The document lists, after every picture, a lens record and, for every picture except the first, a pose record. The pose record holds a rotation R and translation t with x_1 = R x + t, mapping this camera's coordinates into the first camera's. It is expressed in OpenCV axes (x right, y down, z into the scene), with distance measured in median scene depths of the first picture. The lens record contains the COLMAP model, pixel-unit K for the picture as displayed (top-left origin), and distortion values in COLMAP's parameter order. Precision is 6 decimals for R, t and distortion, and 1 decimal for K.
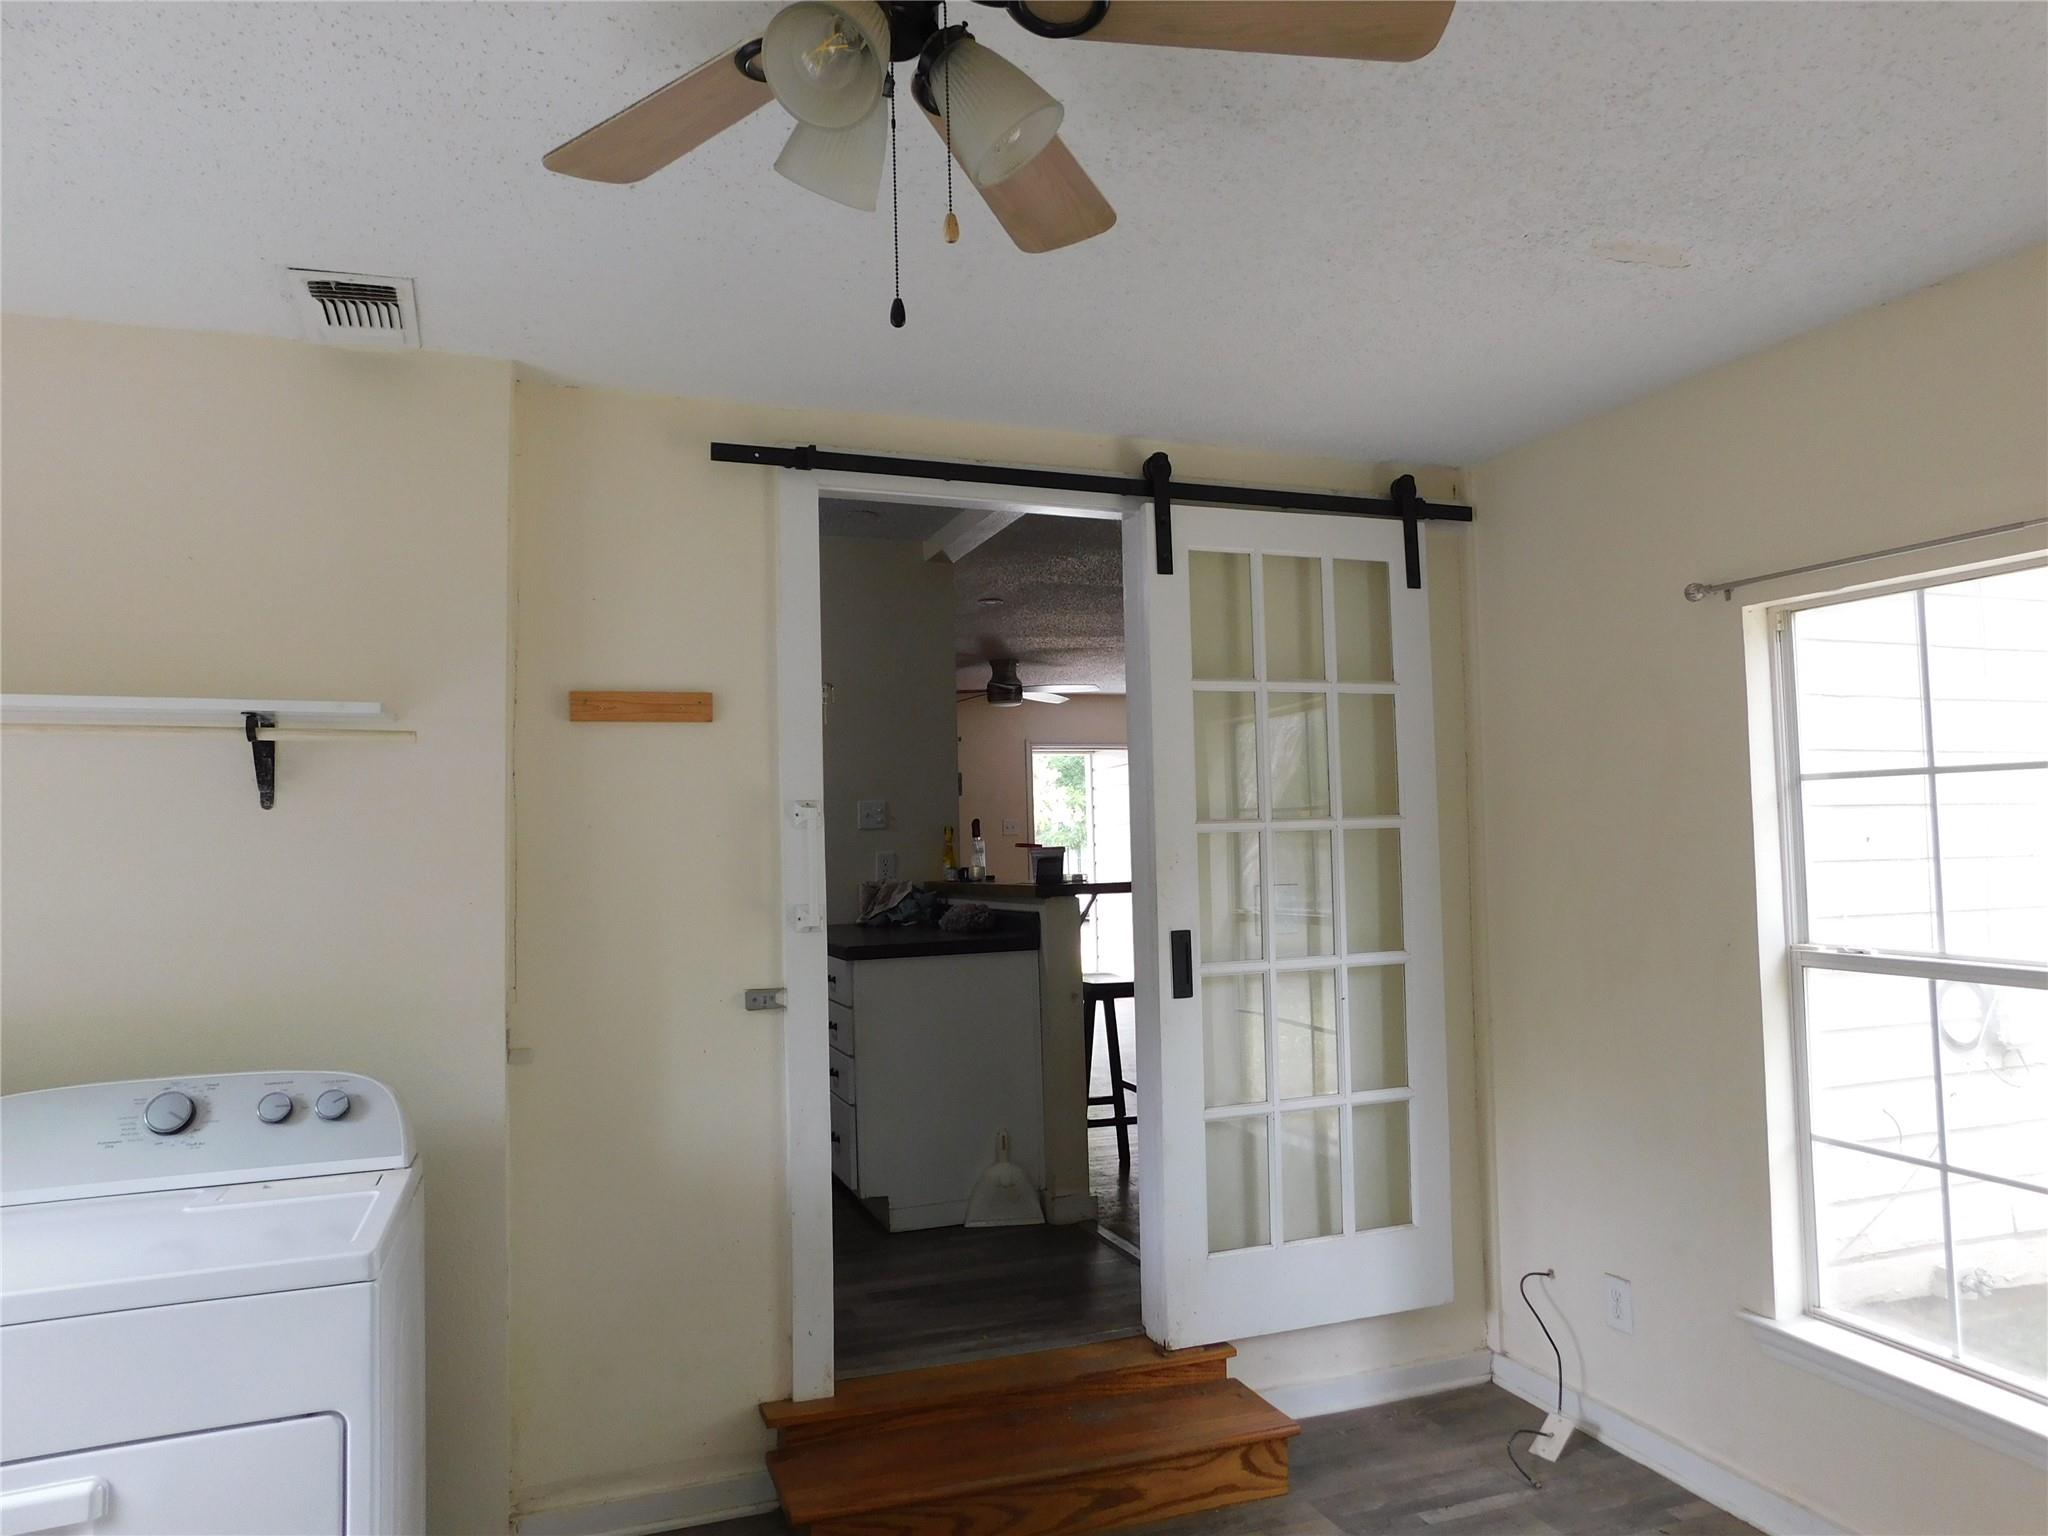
lens RADIAL K [[1371.6, 0, 1021.3], [0, 1371.6, 765.6], [0, 0, 1]] dist [-0.048704, 0.039606]
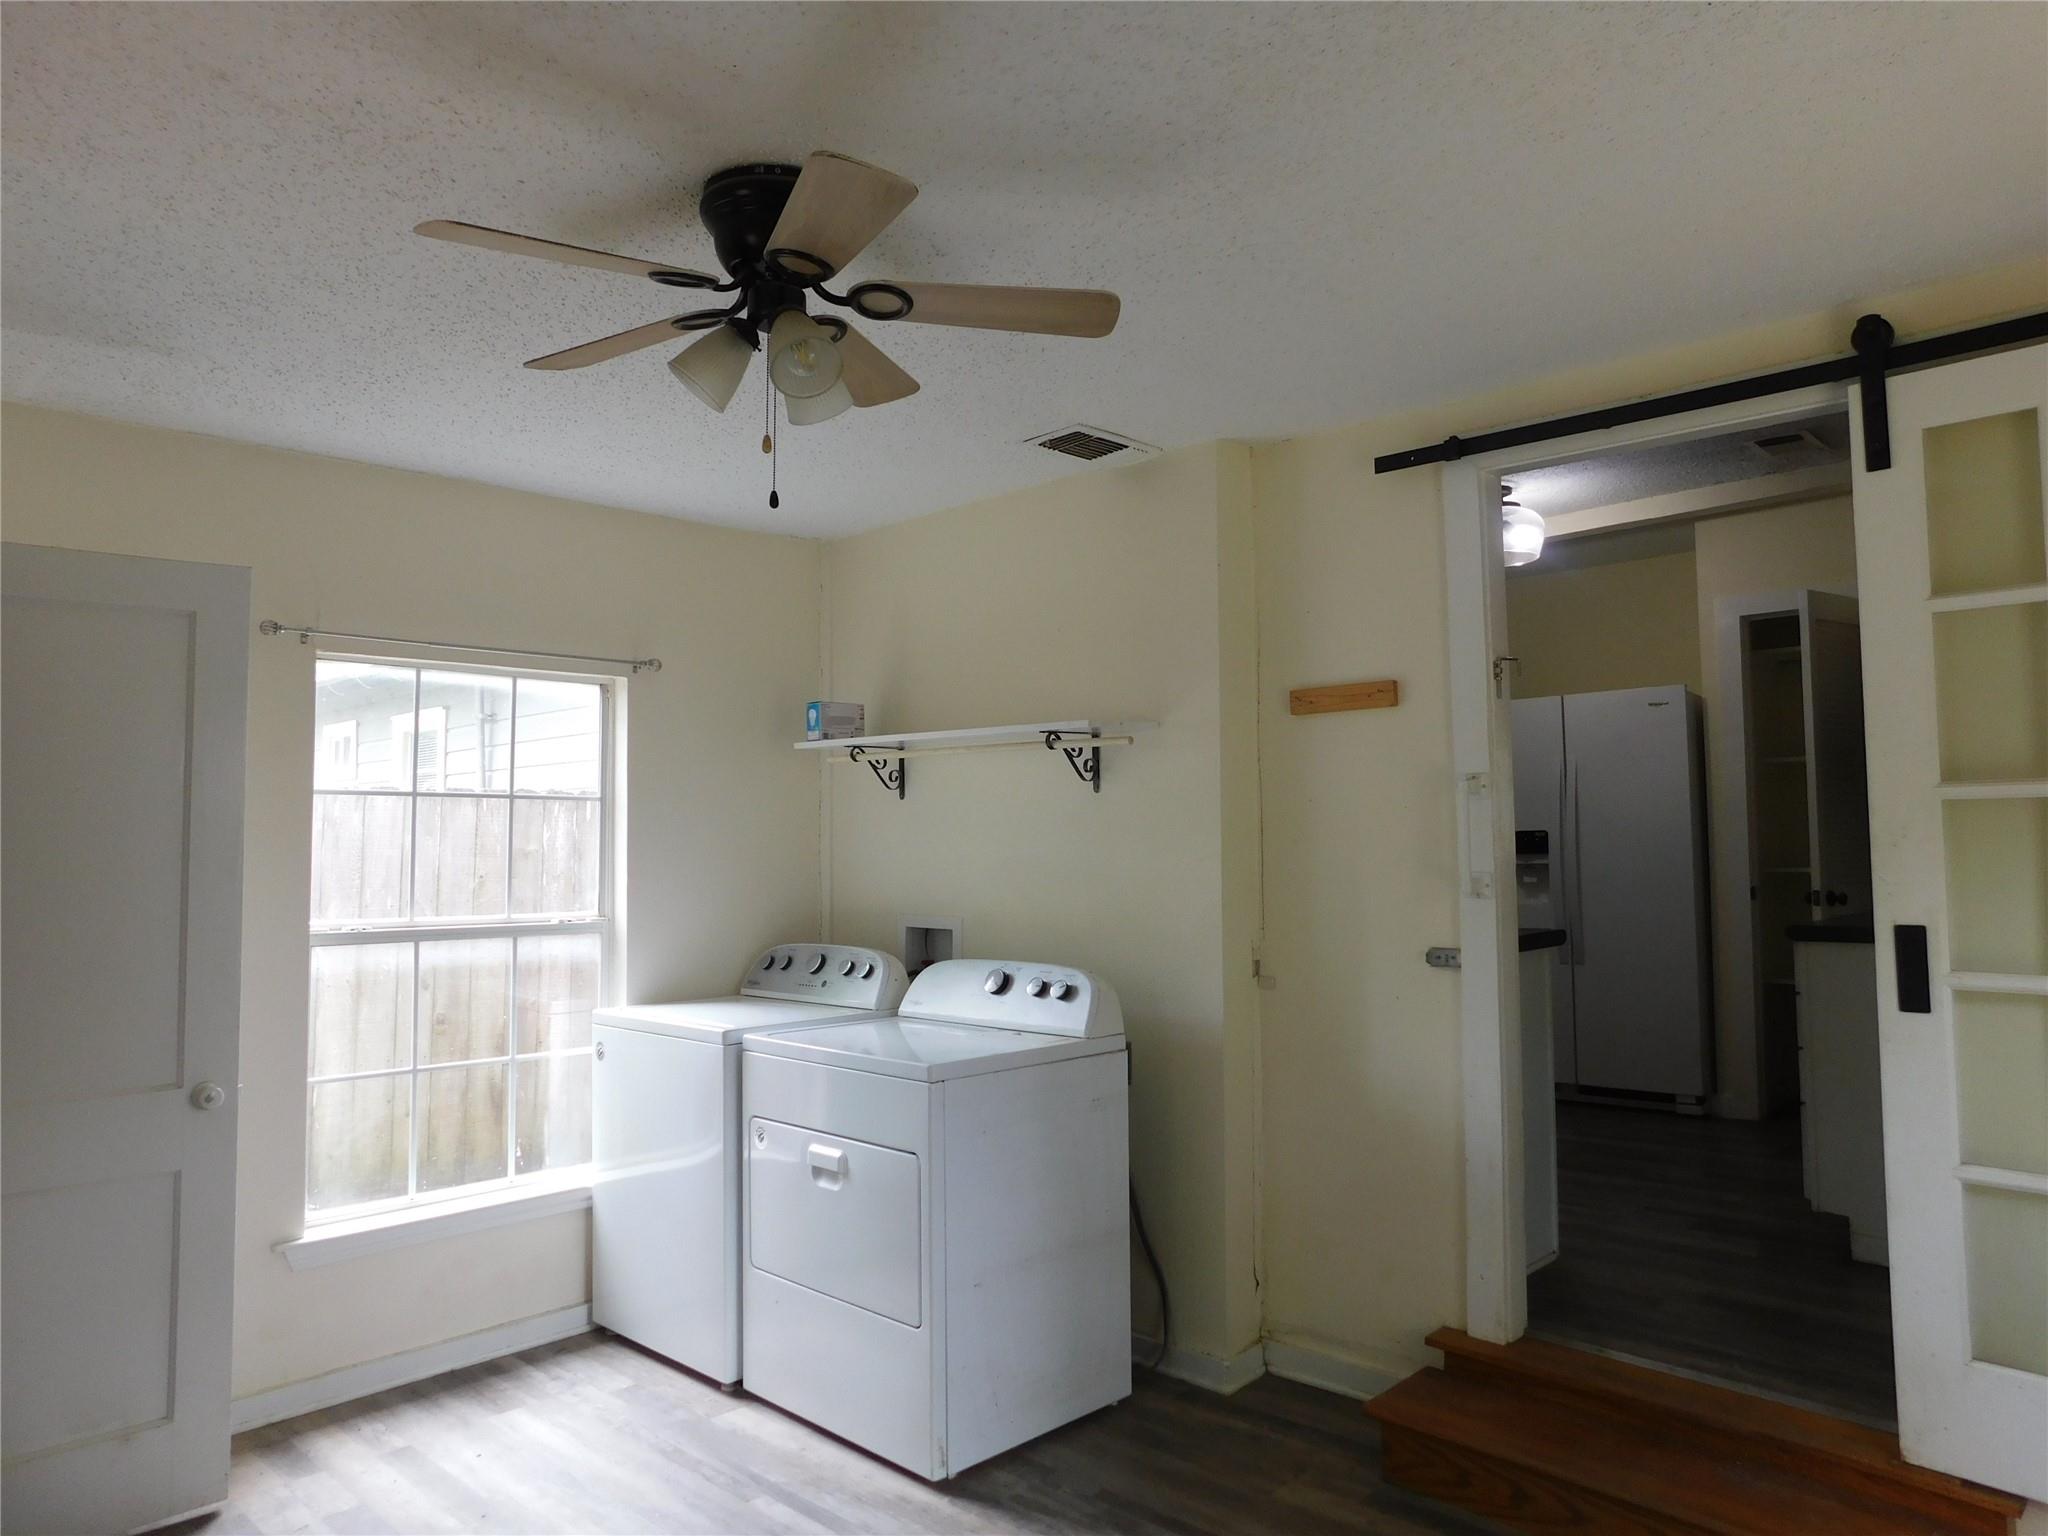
lens RADIAL K [[1371.6, 0, 1009.0], [0, 1371.6, 753.3], [0, 0, 1]] dist [-0.048704, 0.039606]
pose [[0.418142, -0.039523, -0.907522, 0.655534], [0.058428, 0.998154, -0.016549, 0.007004], [0.906501, -0.046104, 0.419679, 0.240030]]
